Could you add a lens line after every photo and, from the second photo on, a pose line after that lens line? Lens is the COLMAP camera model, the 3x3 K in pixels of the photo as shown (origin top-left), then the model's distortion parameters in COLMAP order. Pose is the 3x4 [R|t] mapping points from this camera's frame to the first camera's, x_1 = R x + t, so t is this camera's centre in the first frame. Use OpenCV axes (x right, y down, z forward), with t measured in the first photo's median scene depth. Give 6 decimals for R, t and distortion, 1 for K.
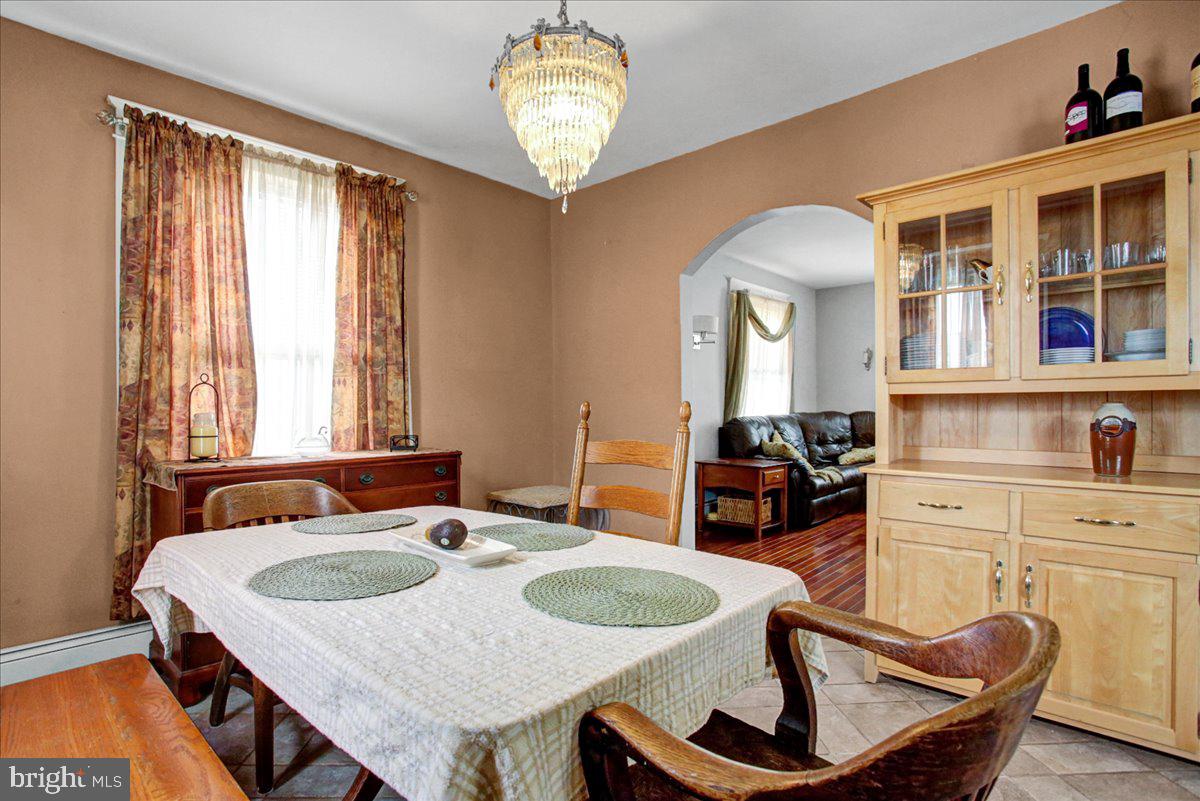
lens RADIAL K [[632.5, 0, 592.9], [0, 632.5, 392.8], [0, 0, 1]] dist [-0.075631, 0.034367]
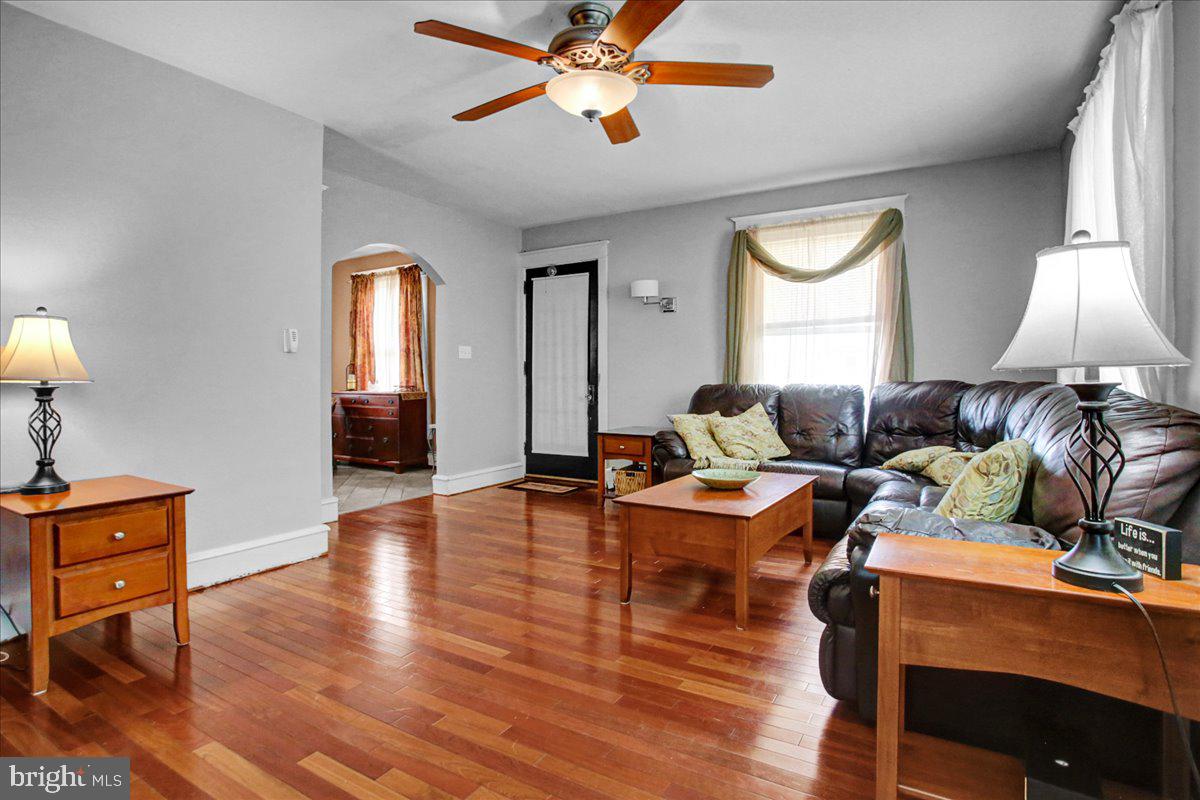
lens RADIAL K [[632.5, 0, 592.9], [0, 632.5, 392.3], [0, 0, 1]] dist [-0.075631, 0.034367]
pose [[0.166787, 0.007731, -0.985963, 2.284426], [0.009369, 0.999912, 0.009426, 0.097207], [0.985948, -0.010810, 0.166699, 1.476814]]
